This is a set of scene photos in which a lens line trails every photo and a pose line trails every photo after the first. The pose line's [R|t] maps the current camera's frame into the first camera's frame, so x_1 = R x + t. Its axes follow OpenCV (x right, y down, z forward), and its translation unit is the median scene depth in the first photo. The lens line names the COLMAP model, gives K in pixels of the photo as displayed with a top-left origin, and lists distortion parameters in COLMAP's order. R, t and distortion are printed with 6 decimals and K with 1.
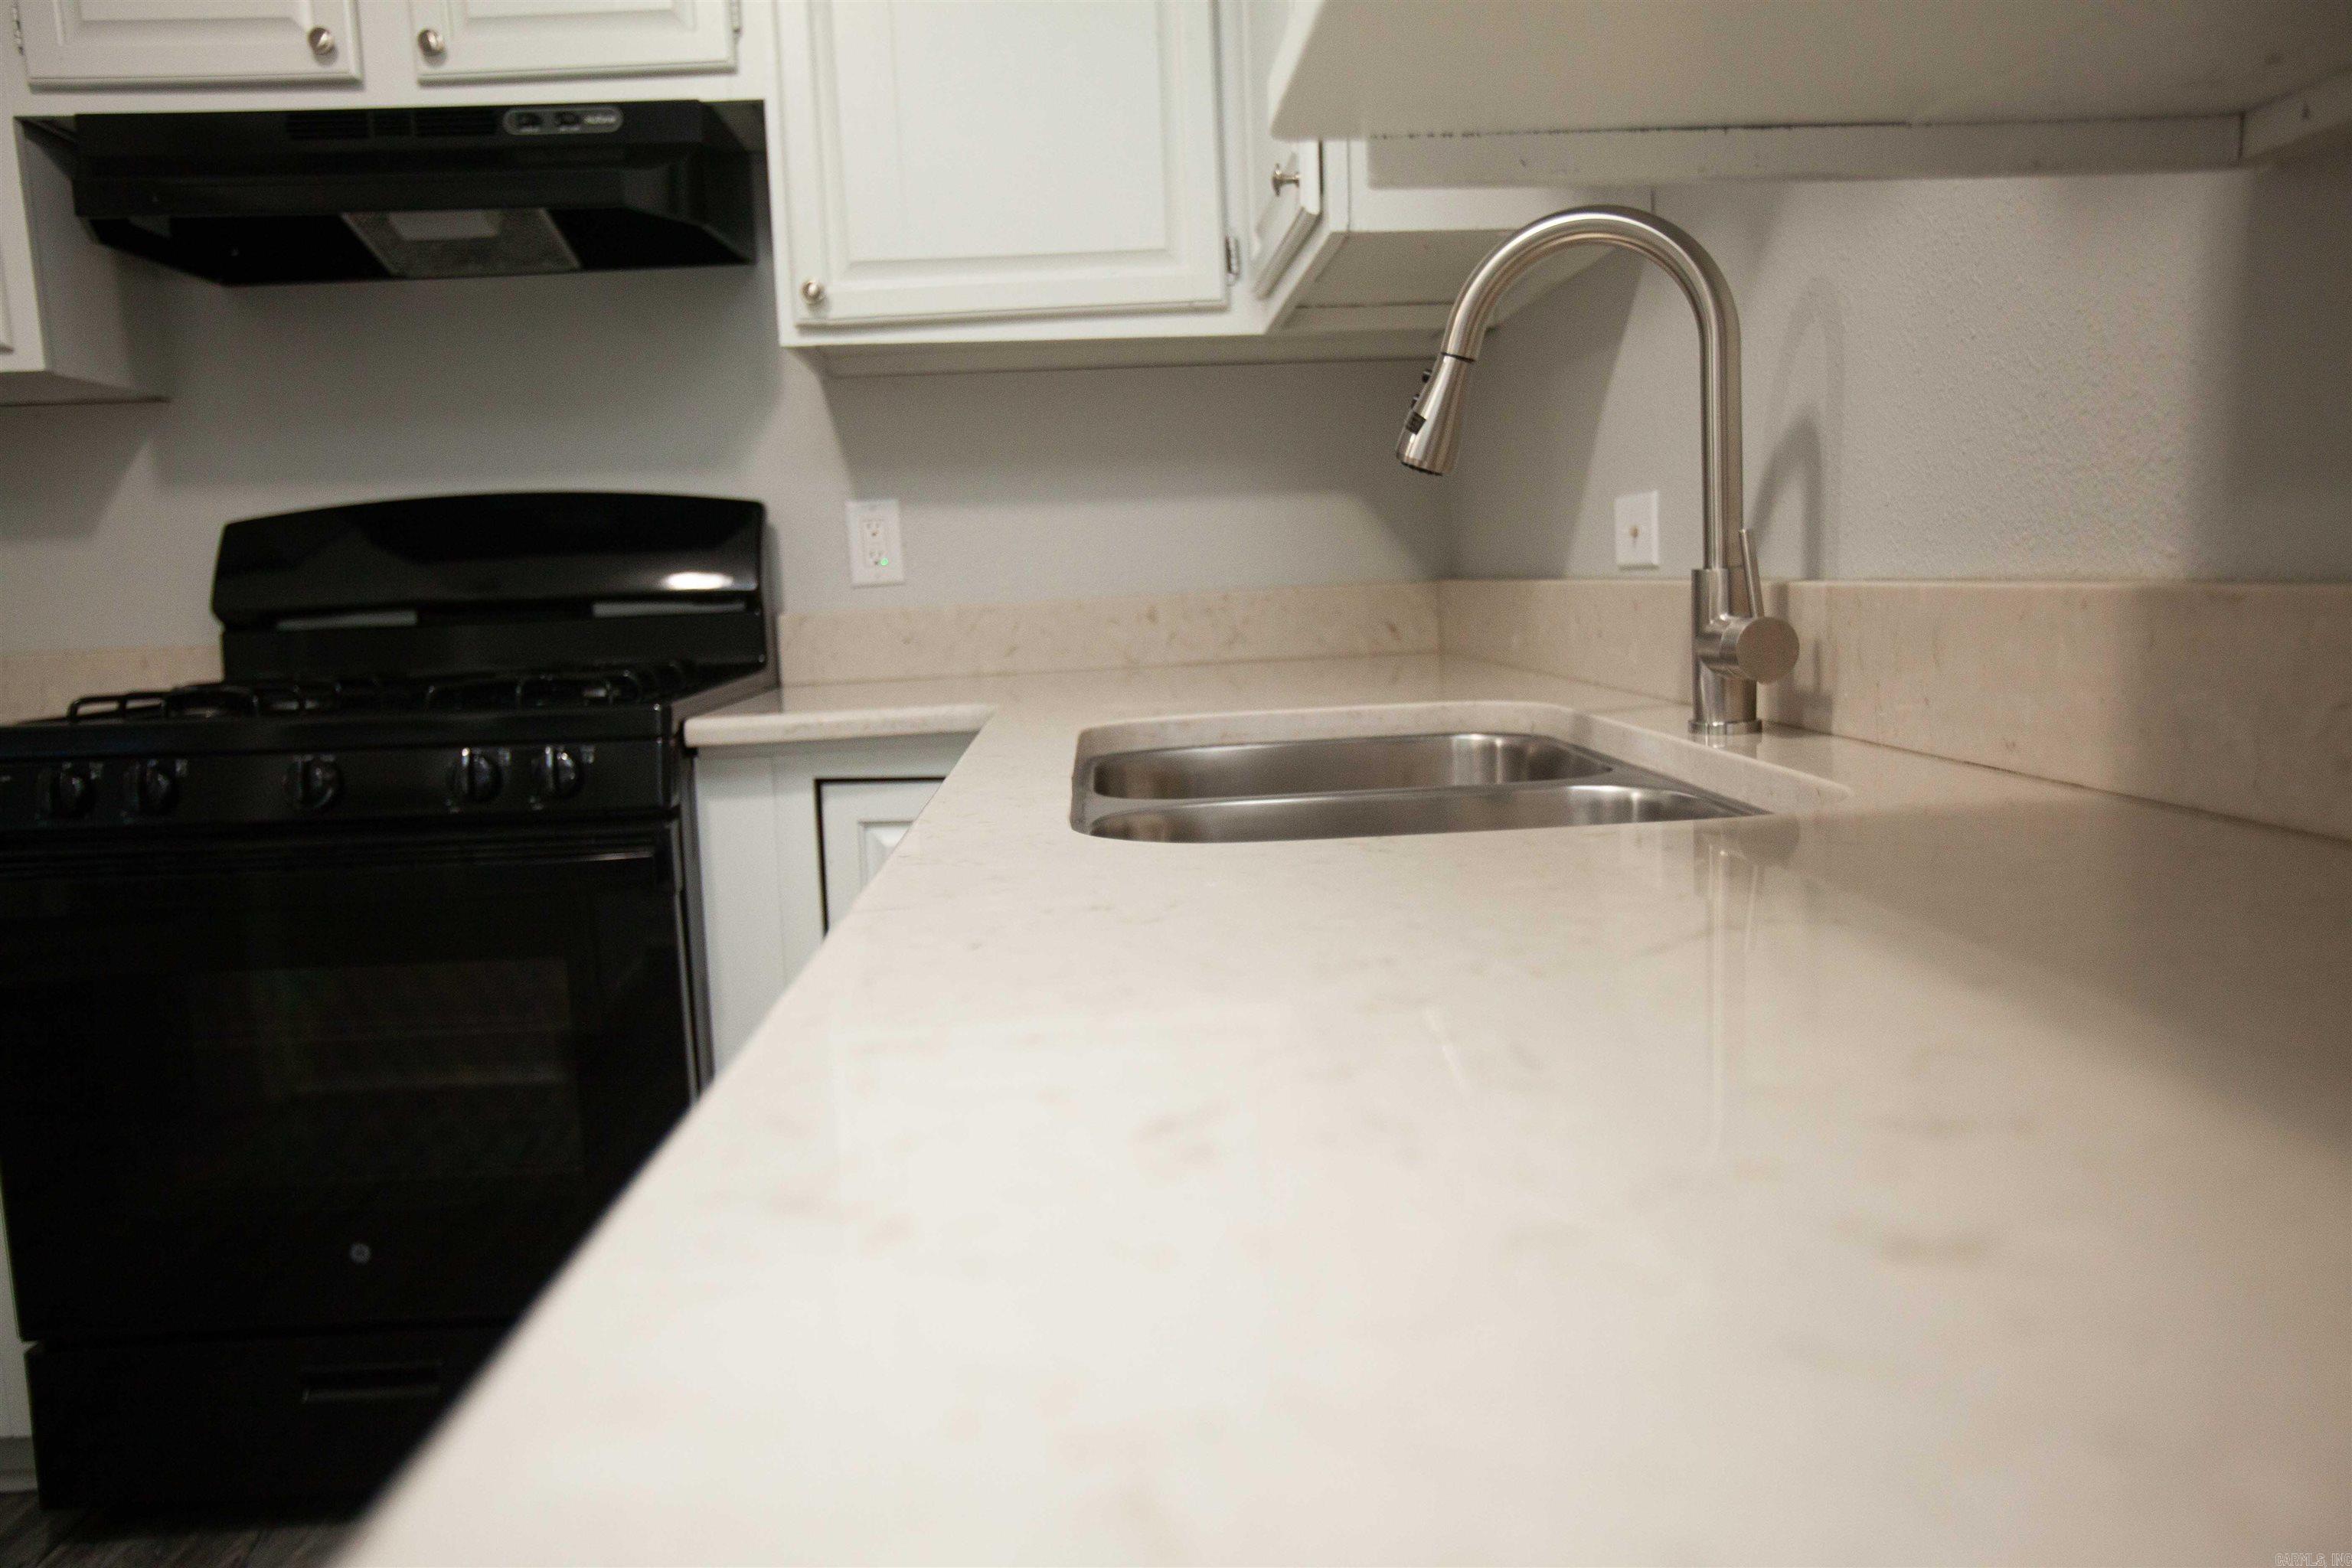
lens RADIAL K [[1680.4, 0, 1174.9], [0, 1680.4, 774.7], [0, 0, 1]] dist [-0.074167, 0.084688]
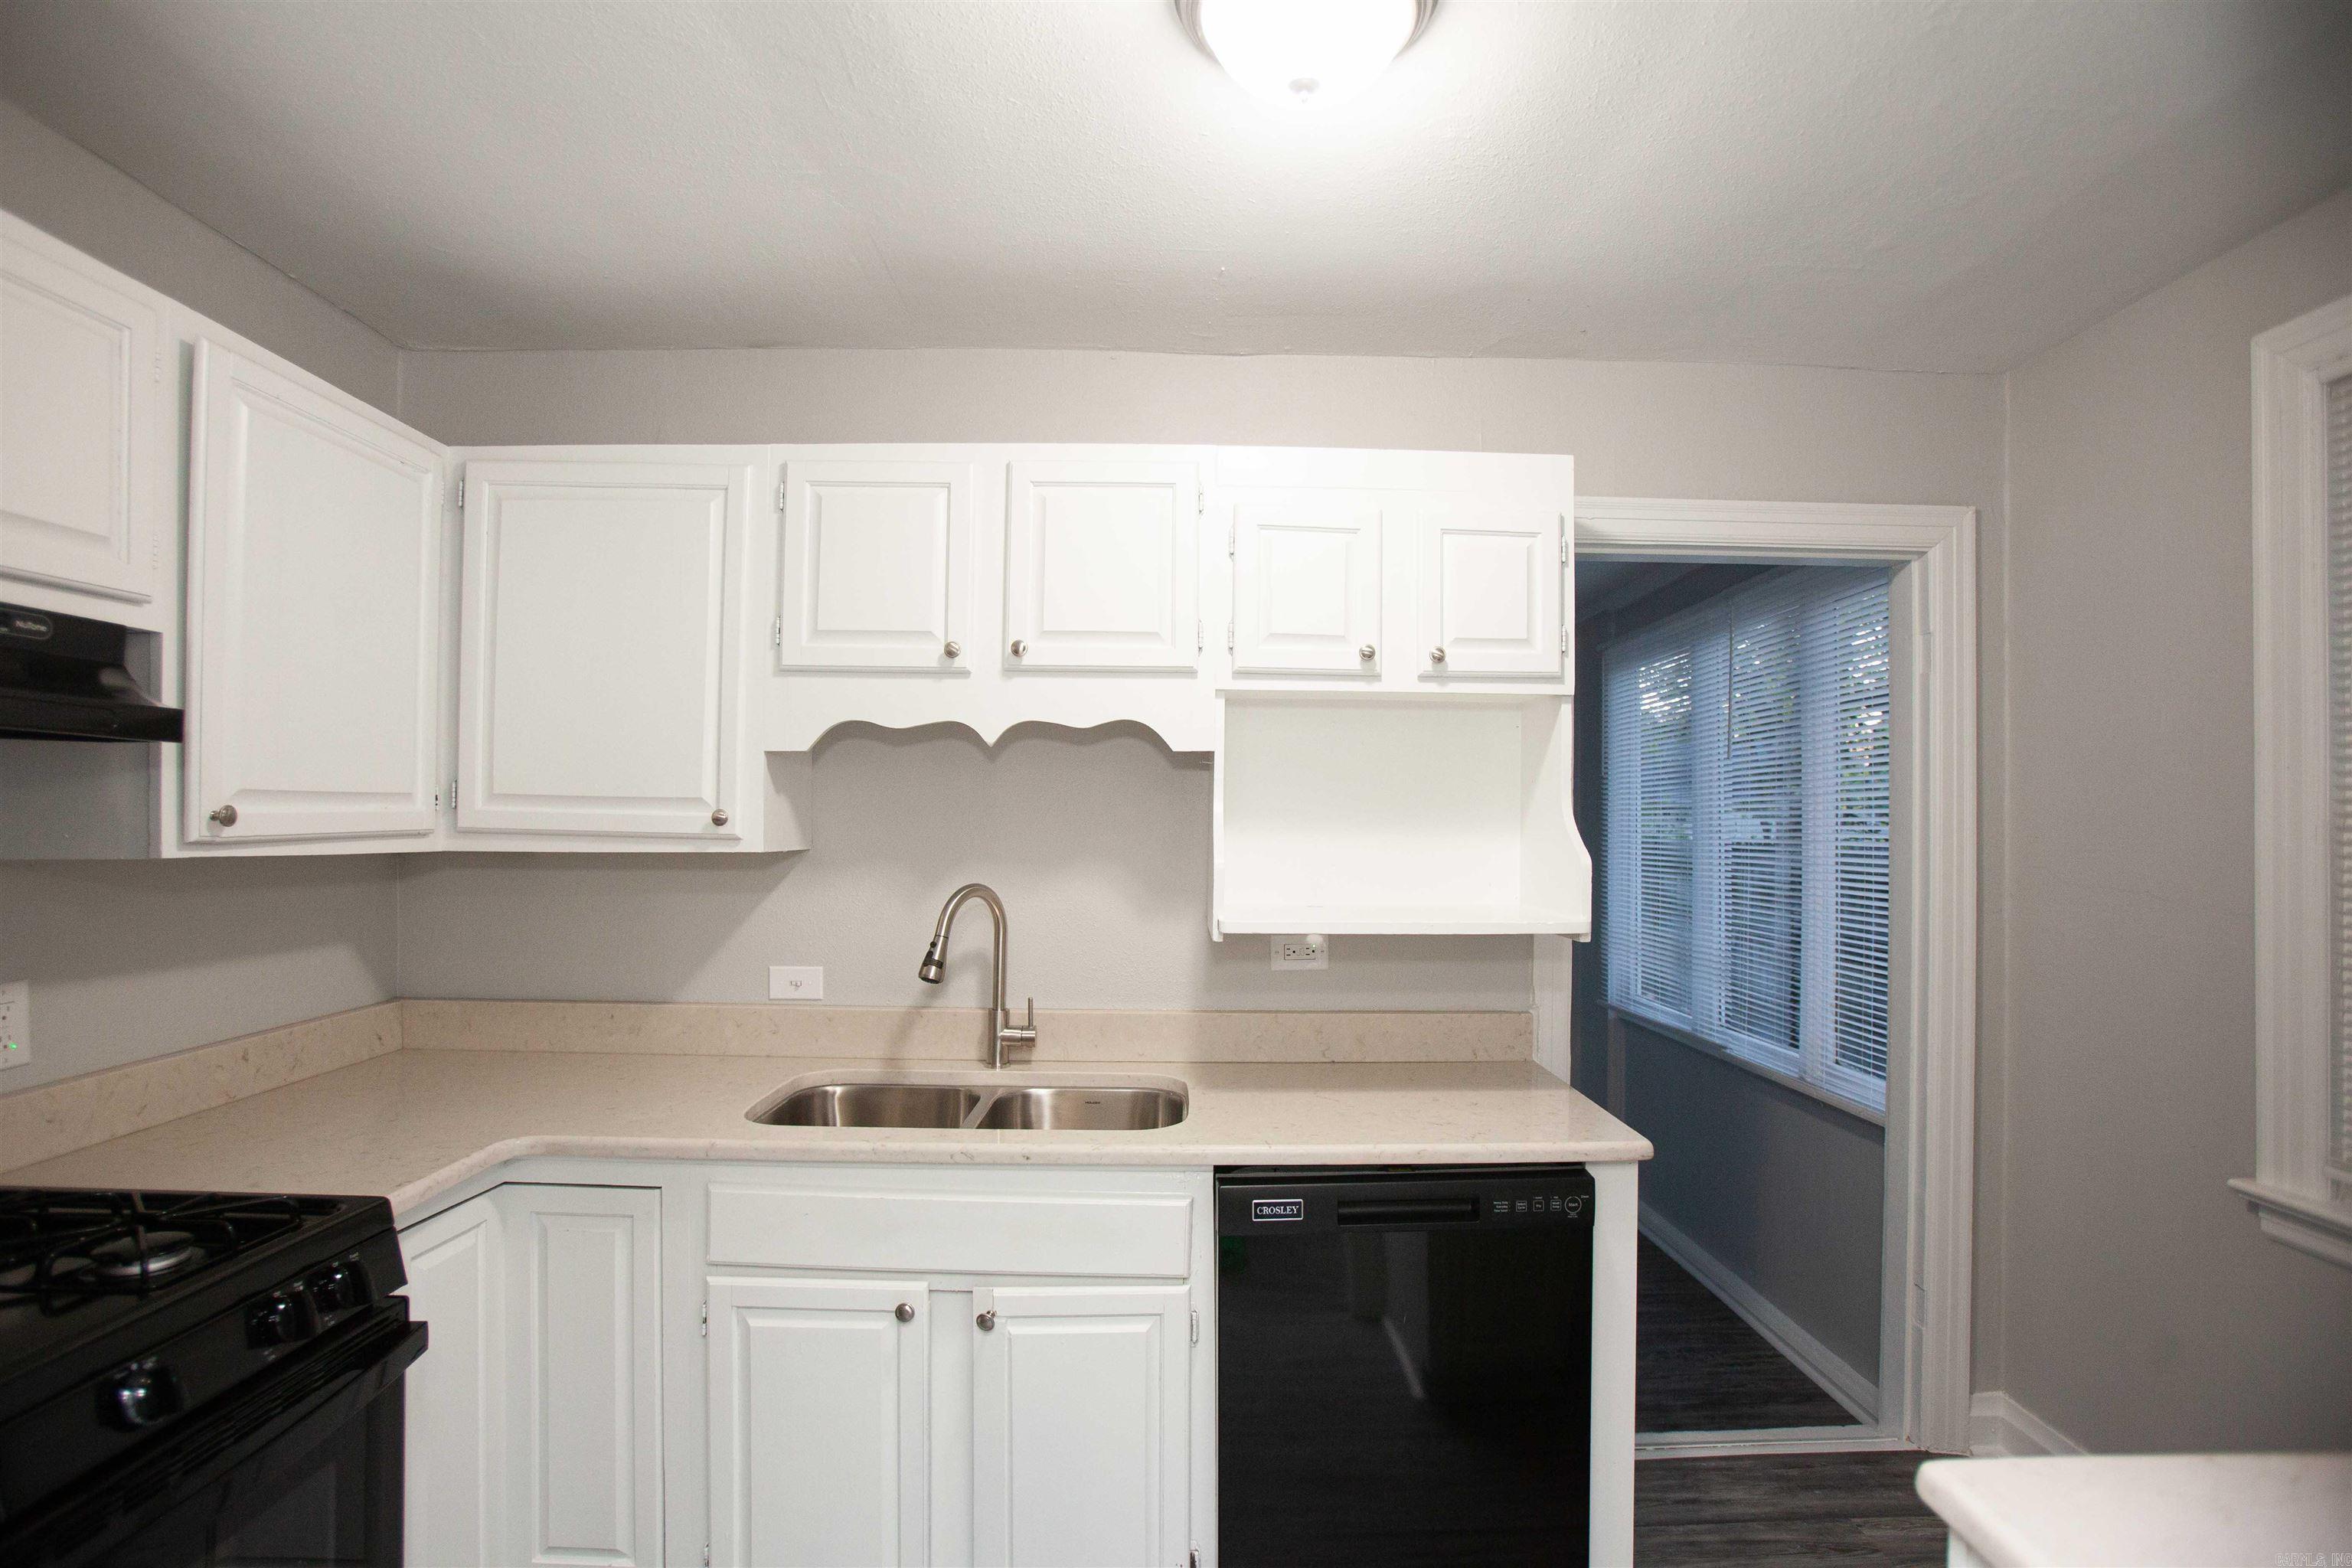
lens RADIAL K [[1181.8, 0, 1211.3], [0, 1181.8, 808.0], [0, 0, 1]] dist [-0.054993, 0.016410]
pose [[0.027728, 0.047298, 0.998496, -0.985893], [0.104022, 0.993320, -0.049942, -0.190330], [-0.994188, 0.105250, 0.022622, 0.324547]]
